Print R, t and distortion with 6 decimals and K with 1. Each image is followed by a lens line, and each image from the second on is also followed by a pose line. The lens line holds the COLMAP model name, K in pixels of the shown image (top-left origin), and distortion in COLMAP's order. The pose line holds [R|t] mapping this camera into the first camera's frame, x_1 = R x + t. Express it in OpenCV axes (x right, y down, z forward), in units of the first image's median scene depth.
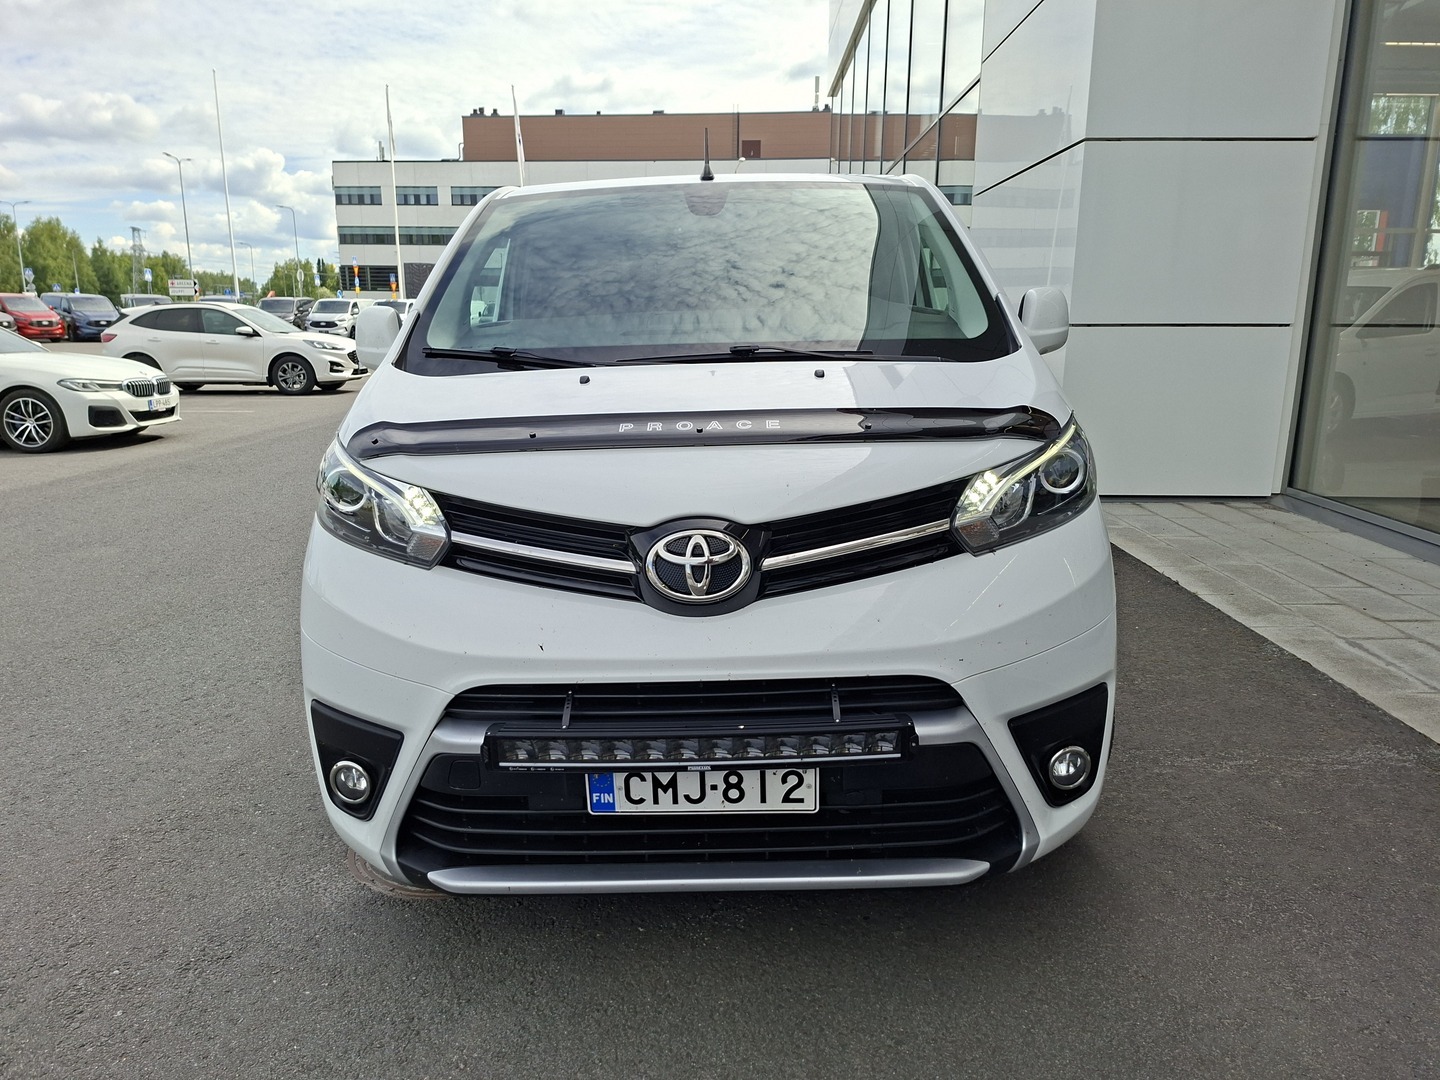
lens RADIAL K [[1011.3, 0, 720.0], [0, 1011.3, 540.0], [0, 0, 1]] dist [0.000991, -0.001667]
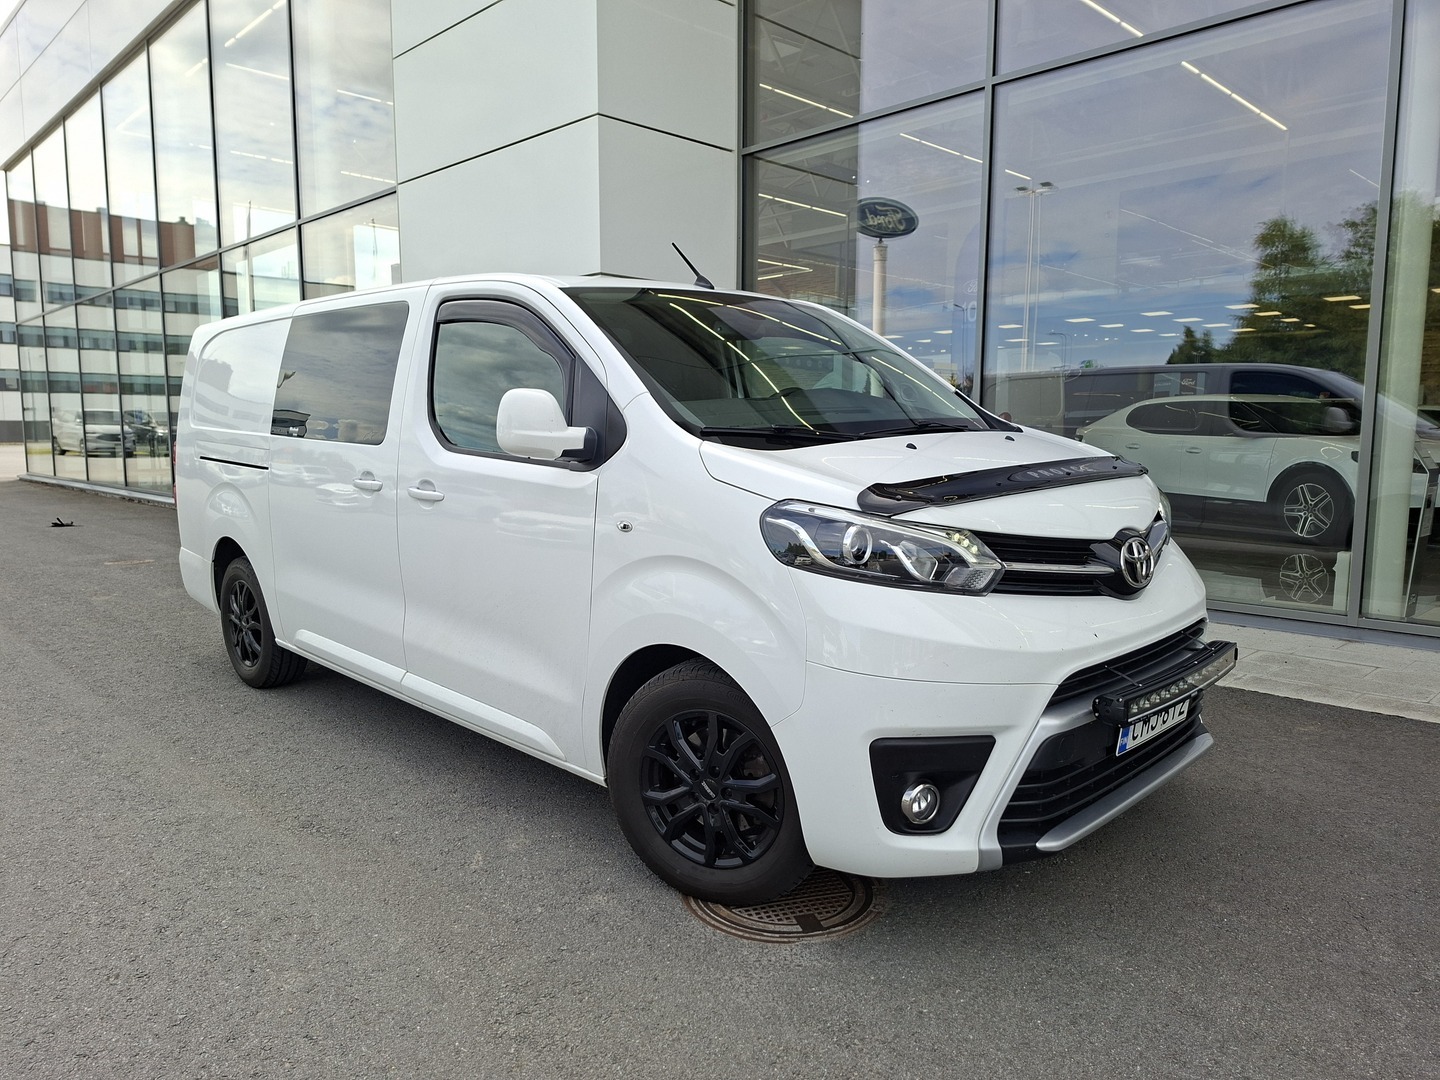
lens RADIAL K [[1011.3, 0, 720.0], [0, 1011.3, 540.0], [0, 0, 1]] dist [0.000991, -0.001667]
pose [[0.699109, -0.074089, 0.711167, -1.347130], [0.155018, 0.986666, -0.049600, -0.025346], [-0.698009, 0.144920, 0.701272, 0.370856]]
